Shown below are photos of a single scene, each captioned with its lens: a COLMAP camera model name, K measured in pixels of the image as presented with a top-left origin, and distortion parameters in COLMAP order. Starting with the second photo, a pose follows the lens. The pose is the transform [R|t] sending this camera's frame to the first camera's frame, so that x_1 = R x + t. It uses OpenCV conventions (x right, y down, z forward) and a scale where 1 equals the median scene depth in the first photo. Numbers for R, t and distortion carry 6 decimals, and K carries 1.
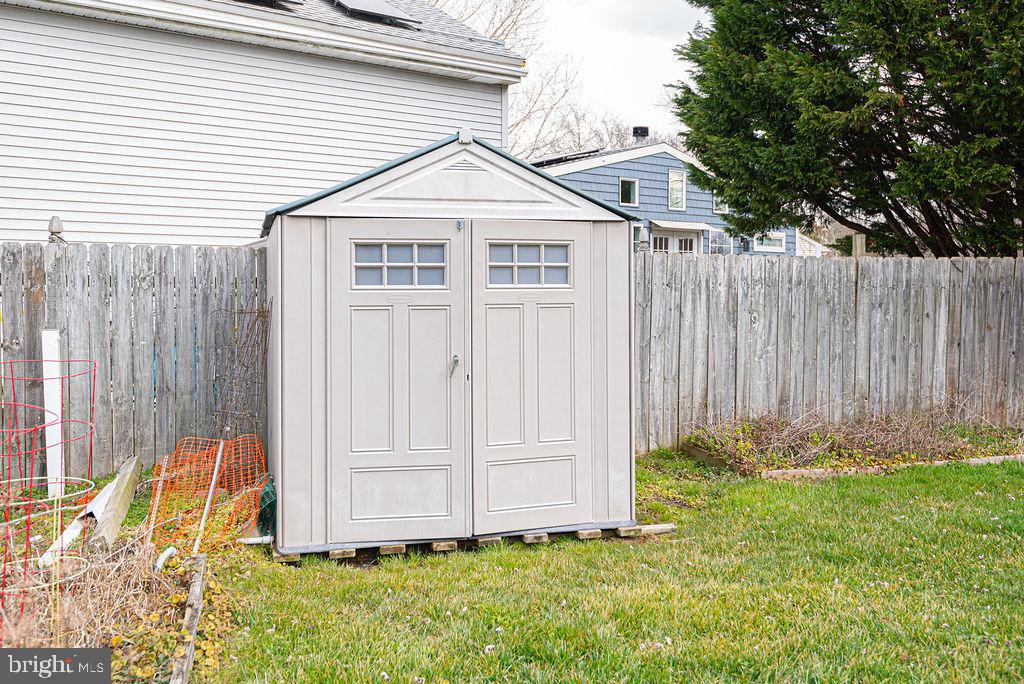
lens RADIAL K [[469.8, 0, 512.4], [0, 469.8, 336.8], [0, 0, 1]] dist [0.029720, -0.015340]
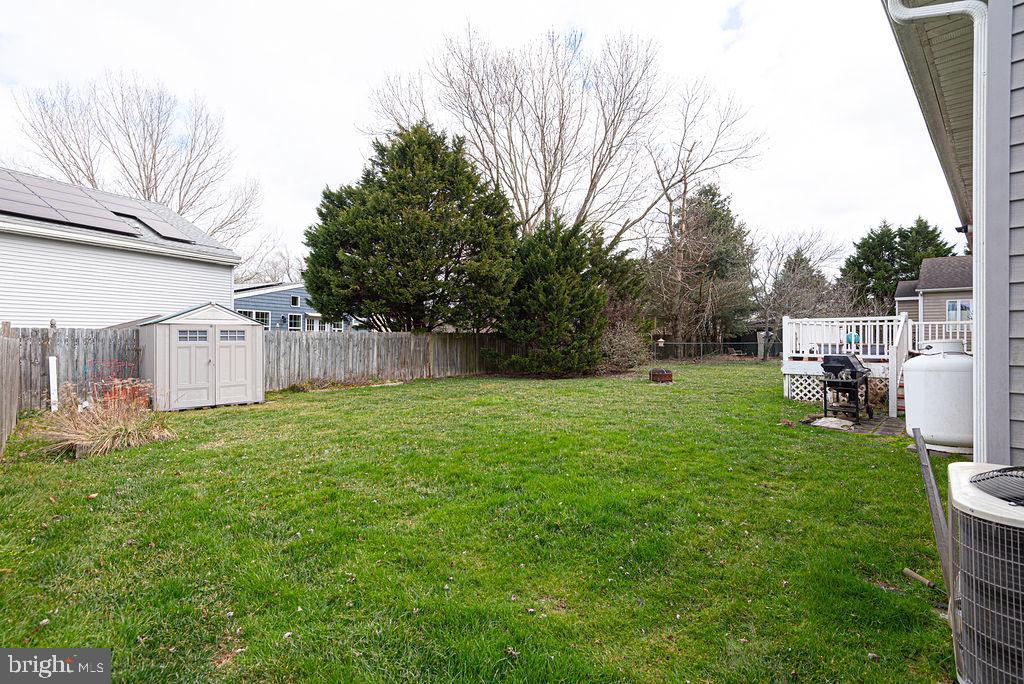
lens RADIAL K [[465.1, 0, 511.6], [0, 465.1, 339.4], [0, 0, 1]] dist [0.030942, -0.015257]
pose [[0.900477, -0.004298, 0.434883, 0.358029], [0.044511, 0.995611, -0.082326, 0.251587], [-0.432620, 0.093489, 0.896716, -2.934984]]
